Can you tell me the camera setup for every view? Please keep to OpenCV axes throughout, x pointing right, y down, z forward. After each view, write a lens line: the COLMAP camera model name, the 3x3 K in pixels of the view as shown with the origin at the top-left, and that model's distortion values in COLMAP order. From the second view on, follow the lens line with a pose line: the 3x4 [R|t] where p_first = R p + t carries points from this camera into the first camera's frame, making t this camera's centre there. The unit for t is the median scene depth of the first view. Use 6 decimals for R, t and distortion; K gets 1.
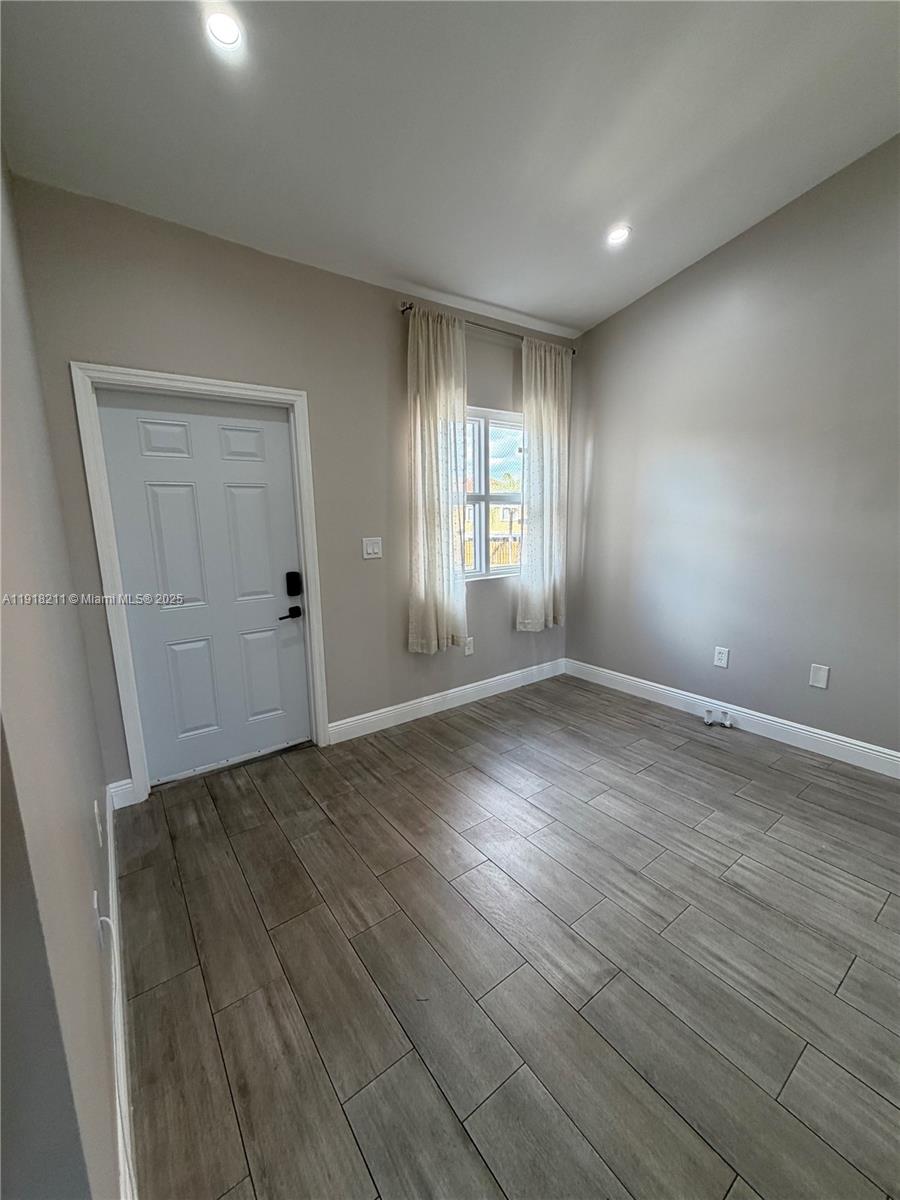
lens RADIAL K [[479.7, 0, 450.0], [0, 479.7, 590.3], [0, 0, 1]] dist [0.000635, 0.000342]
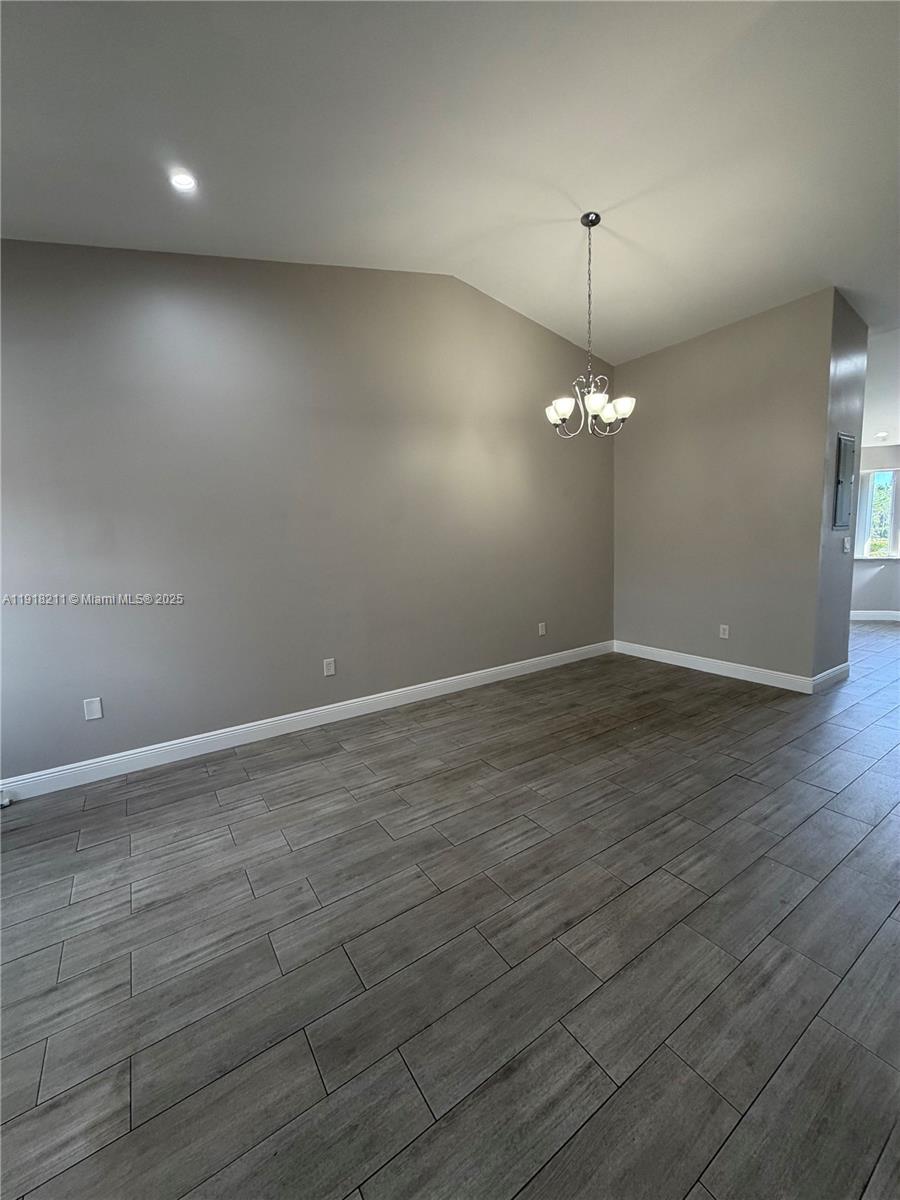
lens RADIAL K [[479.7, 0, 449.5], [0, 479.7, 602.7], [0, 0, 1]] dist [0.000635, 0.000342]
pose [[0.043189, -0.114709, 0.992460, -0.355210], [0.187357, 0.976692, 0.104734, -0.024257], [-0.981342, 0.181421, 0.063674, 0.163858]]
